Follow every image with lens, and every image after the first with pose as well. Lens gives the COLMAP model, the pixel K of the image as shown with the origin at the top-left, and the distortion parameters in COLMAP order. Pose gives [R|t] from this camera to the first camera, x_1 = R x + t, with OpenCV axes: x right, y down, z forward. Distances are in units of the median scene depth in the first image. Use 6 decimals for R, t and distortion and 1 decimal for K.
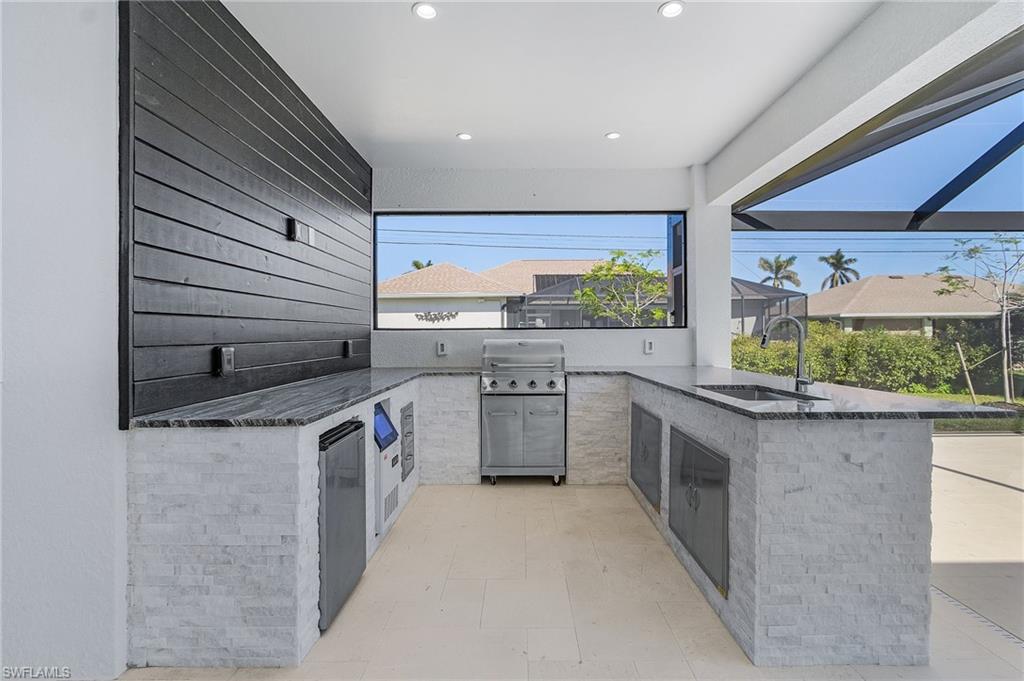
lens RADIAL K [[479.1, 0, 531.6], [0, 479.1, 331.0], [0, 0, 1]] dist [-0.000162, -0.000183]
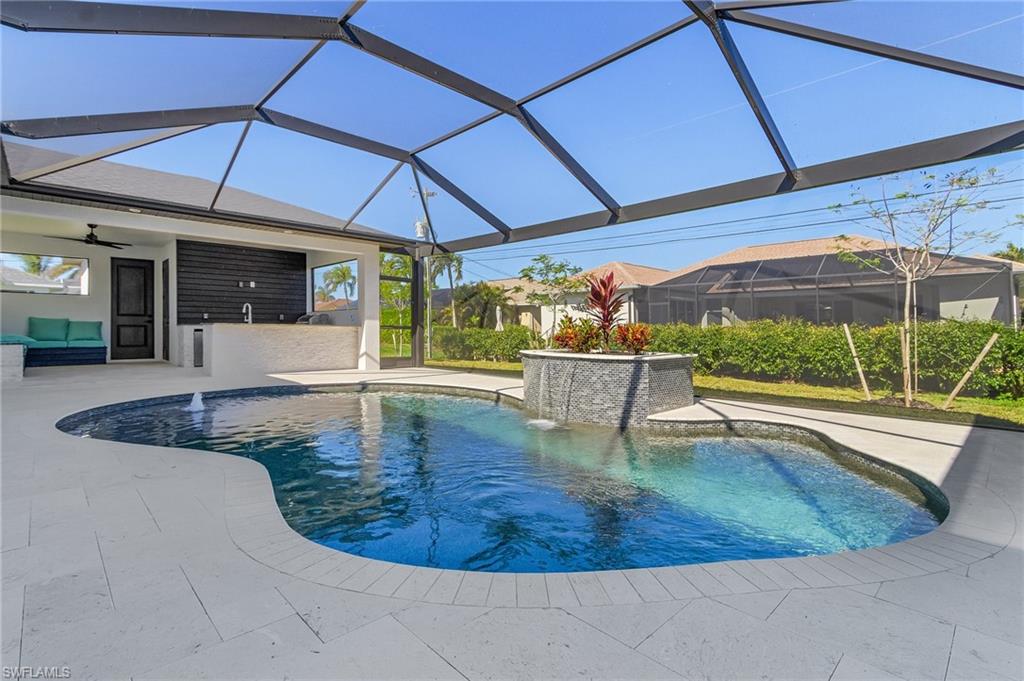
lens RADIAL K [[477.6, 0, 511.5], [0, 477.6, 328.1], [0, 0, 1]] dist [0.003362, 0.000395]
pose [[0.689125, 0.008161, -0.724596, 6.171663], [-0.004009, 0.999964, 0.007450, 0.164552], [0.724631, -0.002229, 0.689133, -0.107437]]
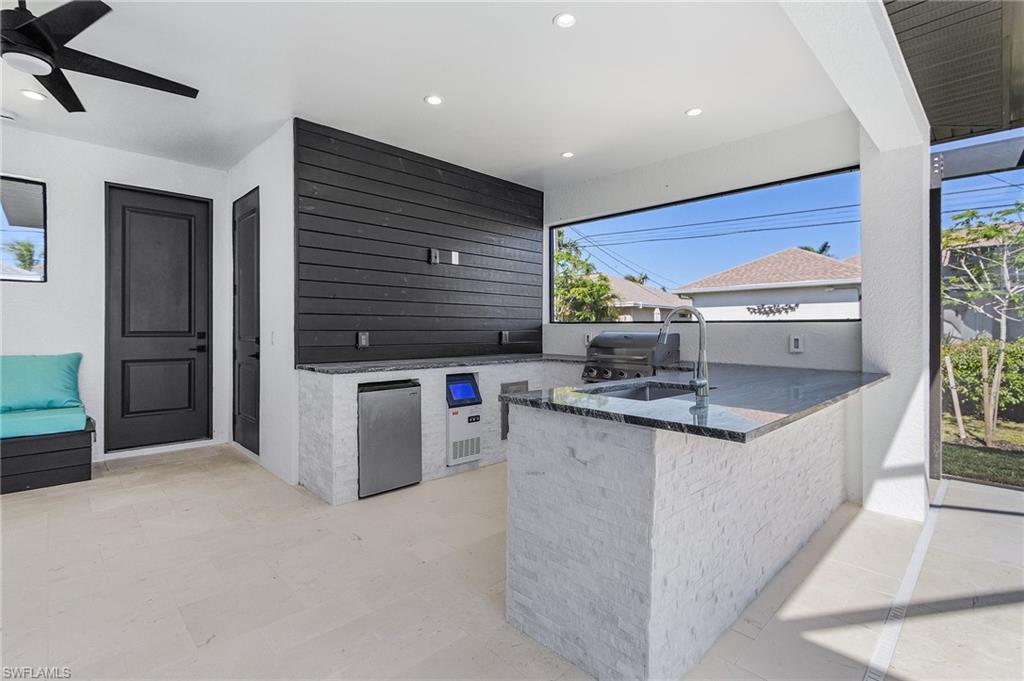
lens RADIAL K [[477.6, 0, 511.5], [0, 477.6, 328.1], [0, 0, 1]] dist [0.003362, 0.000395]
pose [[0.686979, 0.008462, -0.726628, 1.263654], [-0.004157, 0.999962, 0.007714, 0.002598], [0.726666, -0.002279, 0.686987, 0.233516]]
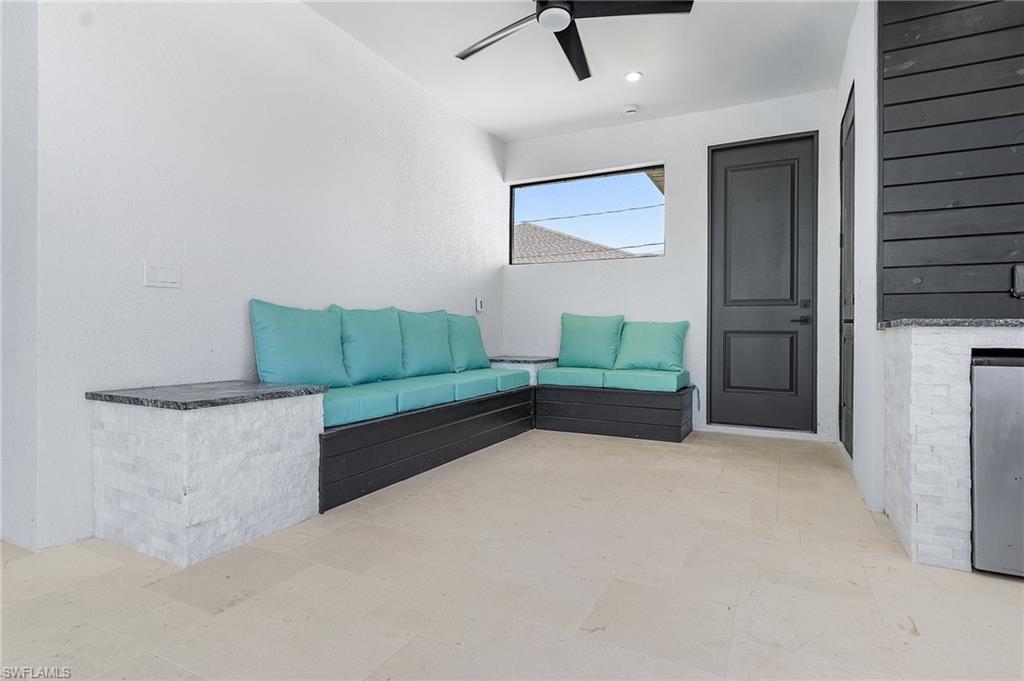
lens RADIAL K [[529.7, 0, 512.0], [0, 529.7, 340.5], [0, 0, 1]] dist [0.002688, -0.000617]
pose [[-0.464005, 0.012413, -0.885745, 0.892945], [-0.000541, 0.999898, 0.014296, 0.202020], [0.885832, 0.007113, -0.463951, 0.741746]]
